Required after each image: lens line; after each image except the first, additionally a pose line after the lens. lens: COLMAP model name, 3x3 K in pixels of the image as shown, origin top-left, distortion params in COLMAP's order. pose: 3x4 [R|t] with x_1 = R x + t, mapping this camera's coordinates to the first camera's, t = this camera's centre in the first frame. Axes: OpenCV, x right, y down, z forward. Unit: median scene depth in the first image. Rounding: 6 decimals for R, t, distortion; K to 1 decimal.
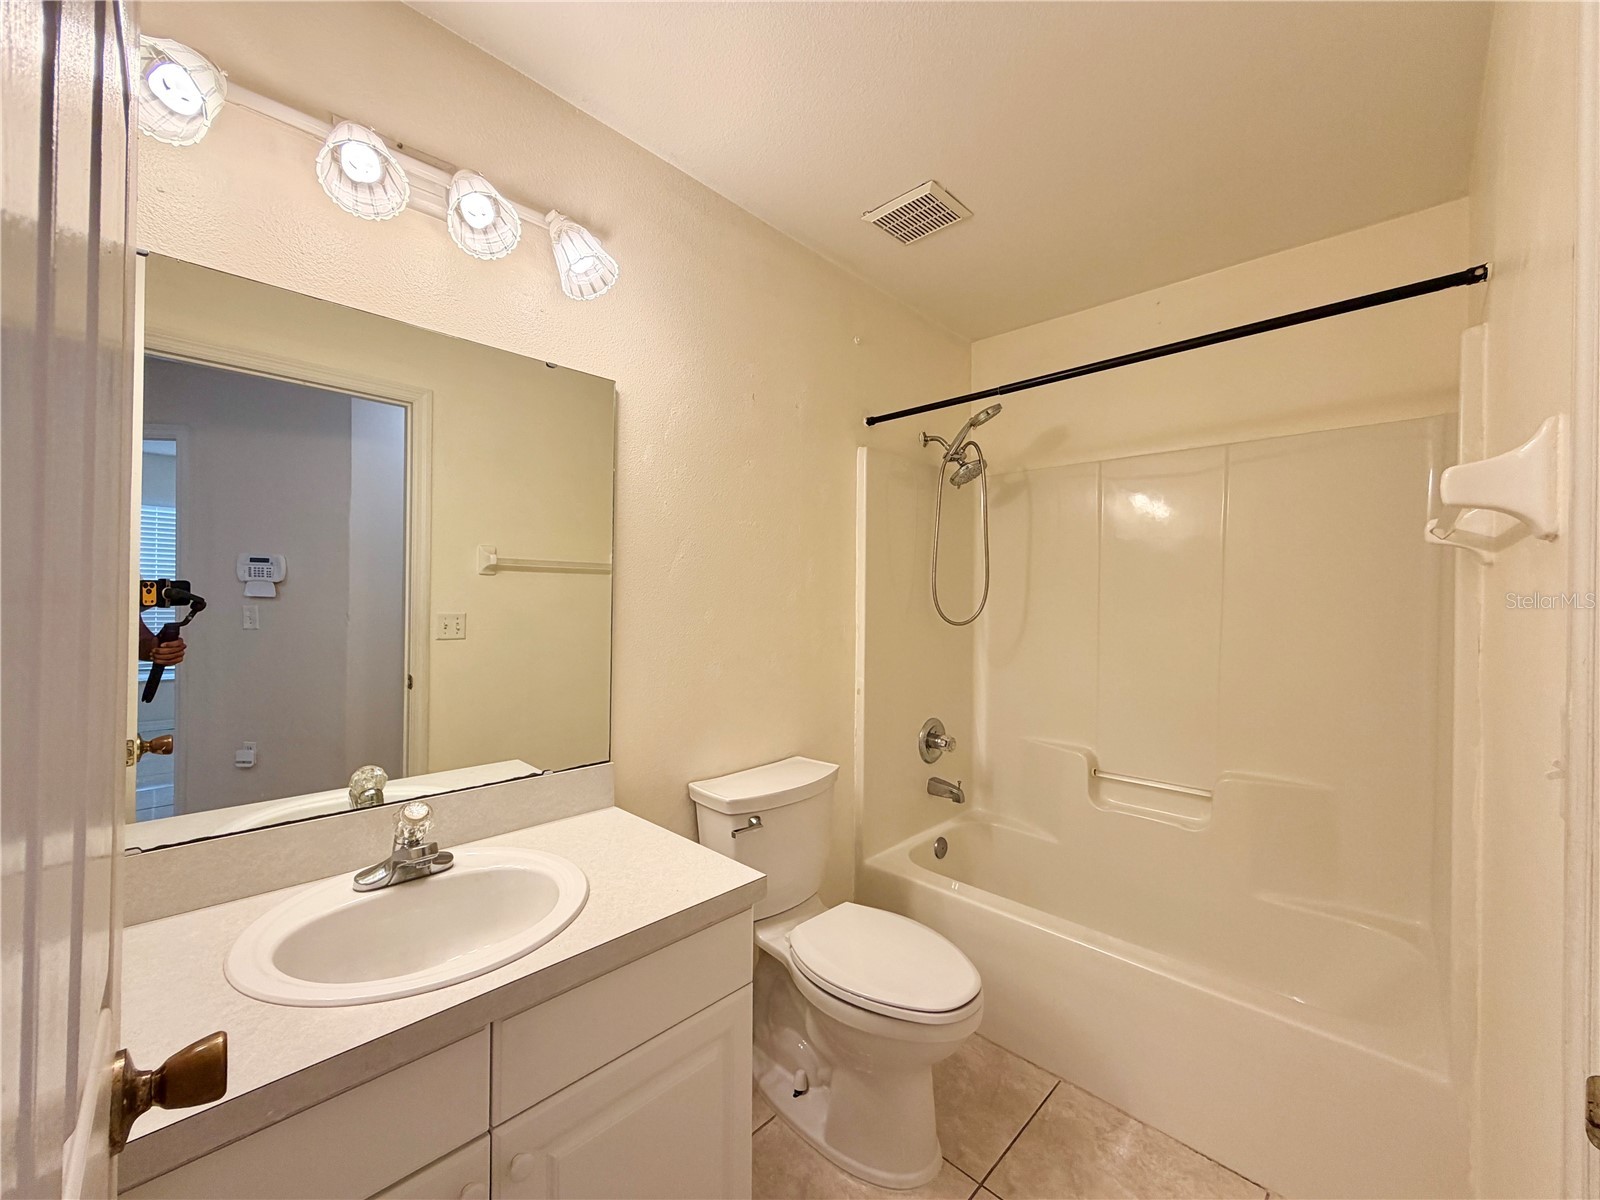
lens RADIAL K [[638.0, 0, 794.9], [0, 638.0, 599.3], [0, 0, 1]] dist [-0.000152, -0.000225]
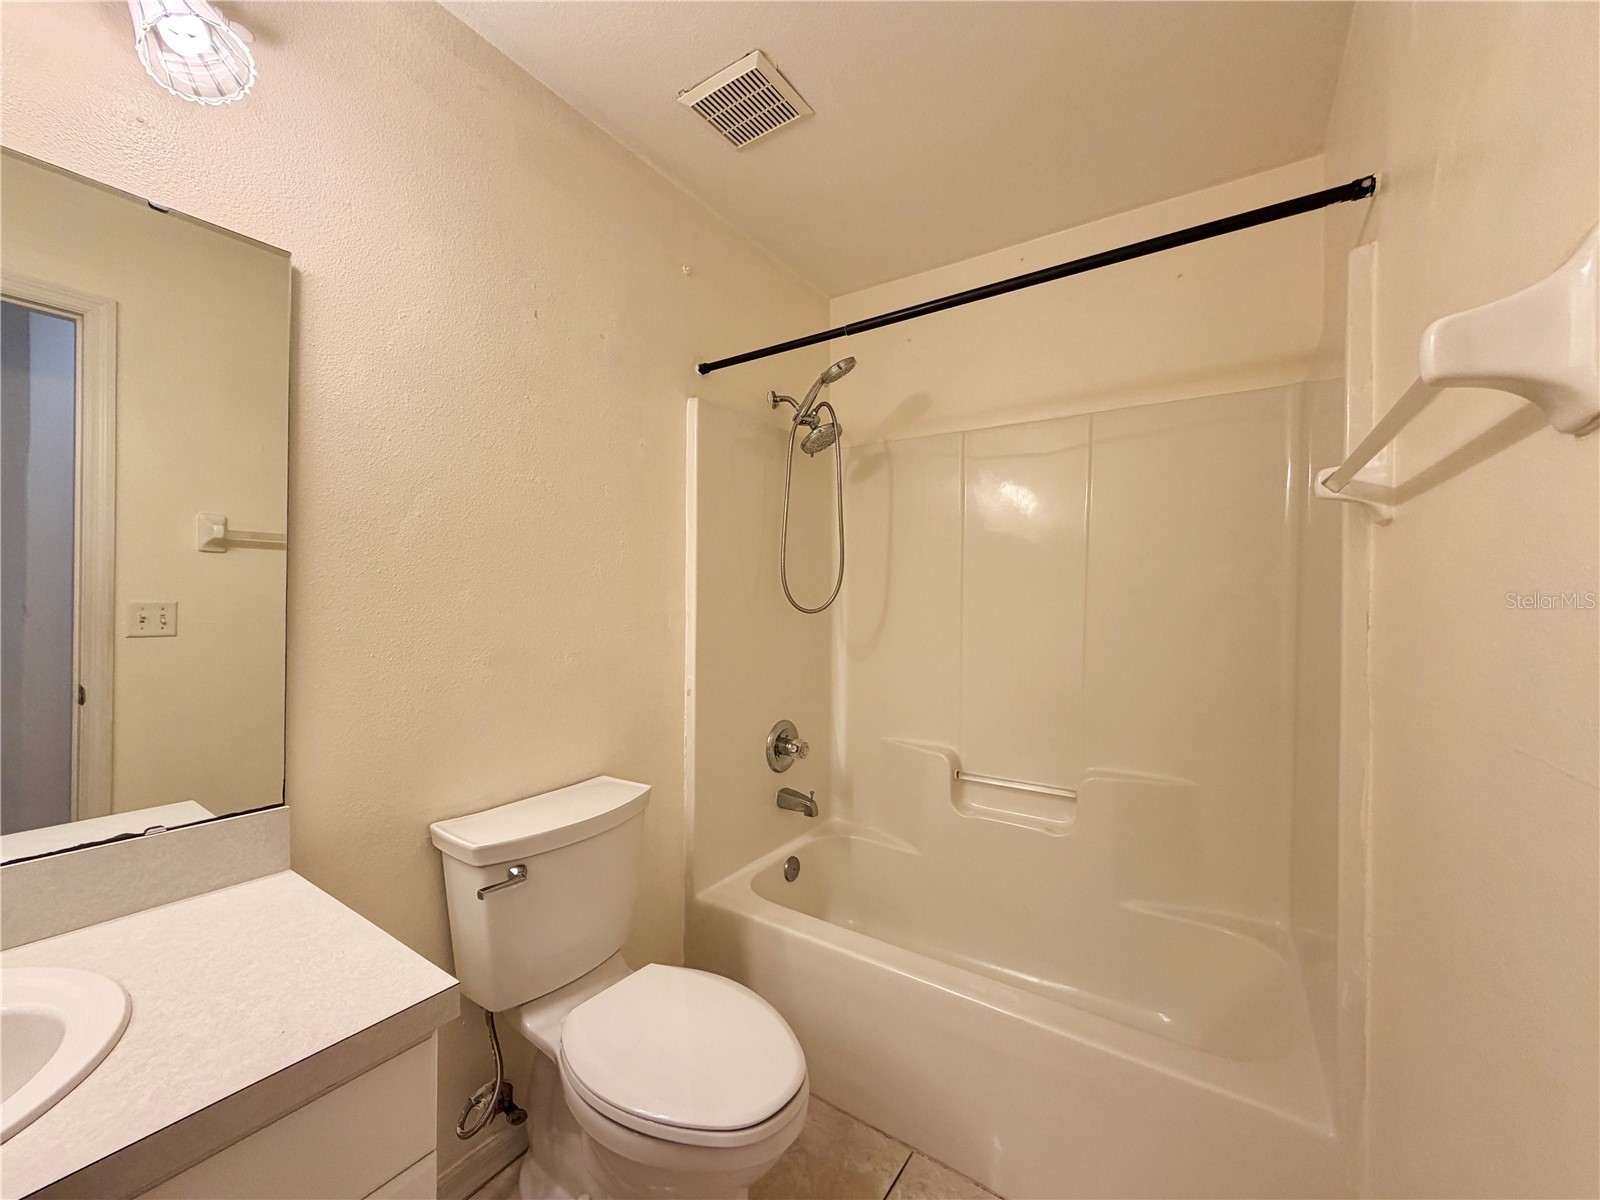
lens RADIAL K [[638.0, 0, 794.9], [0, 638.0, 599.3], [0, 0, 1]] dist [-0.000152, -0.000225]
pose [[0.985453, -0.001741, 0.169940, 0.094618], [0.001408, 0.999997, 0.002079, 0.021788], [-0.169943, -0.001809, 0.985452, 0.157105]]
